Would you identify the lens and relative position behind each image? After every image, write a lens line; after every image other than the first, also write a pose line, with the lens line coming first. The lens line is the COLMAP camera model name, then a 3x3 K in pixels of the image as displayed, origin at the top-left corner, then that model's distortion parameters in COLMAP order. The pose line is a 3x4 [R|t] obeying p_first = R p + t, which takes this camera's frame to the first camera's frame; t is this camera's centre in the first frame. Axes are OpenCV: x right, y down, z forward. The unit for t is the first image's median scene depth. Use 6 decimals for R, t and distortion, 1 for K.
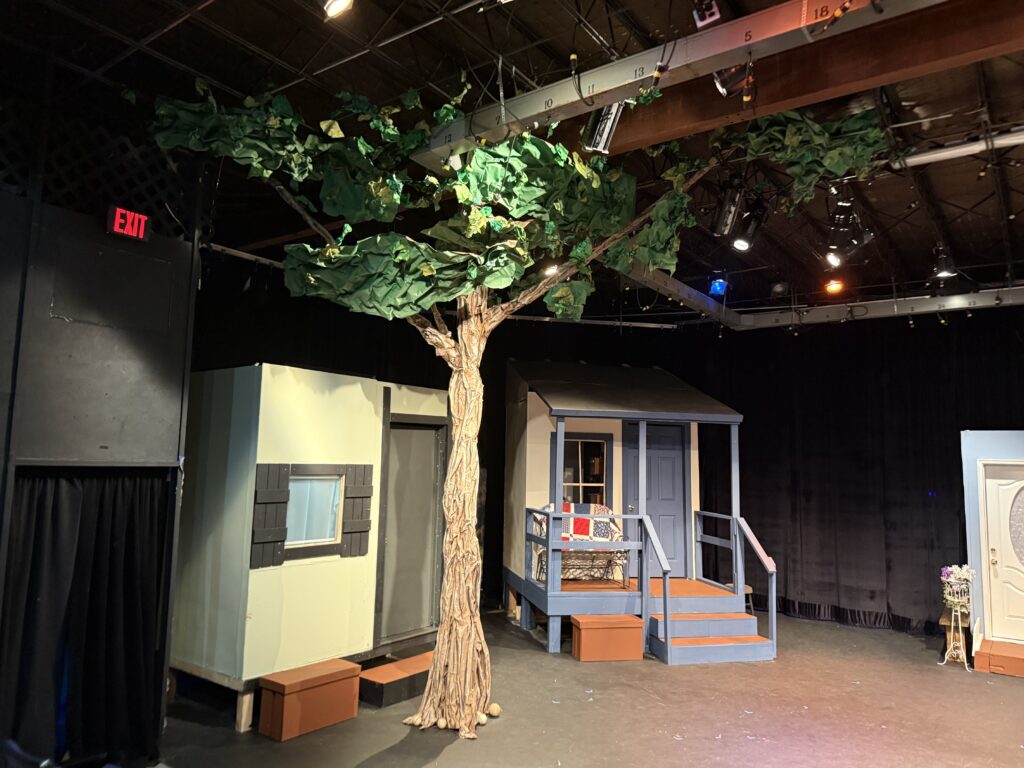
lens RADIAL K [[712.3, 0, 513.1], [0, 712.3, 387.4], [0, 0, 1]] dist [0.069378, -0.131028]
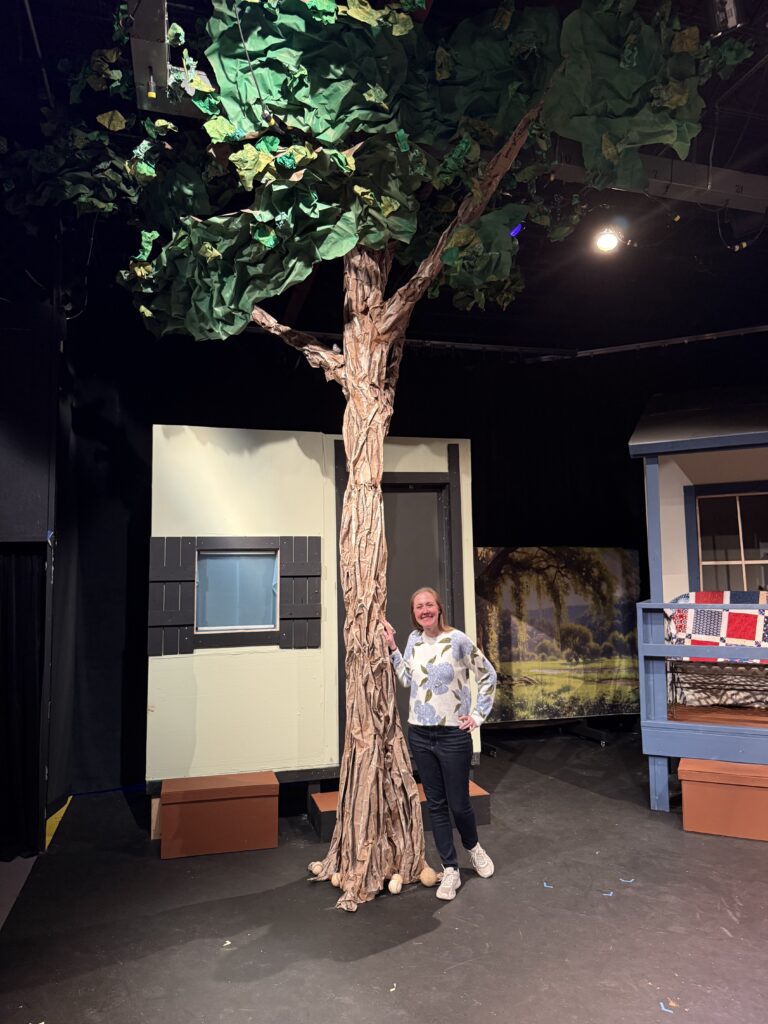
lens RADIAL K [[712.3, 0, 384.0], [0, 712.3, 512.0], [0, 0, 1]] dist [0.069378, -0.131028]
pose [[0.784990, -0.090749, -0.612826, 0.379802], [0.097569, 0.994978, -0.022359, 0.112609], [0.611777, -0.042241, 0.789902, 0.438875]]
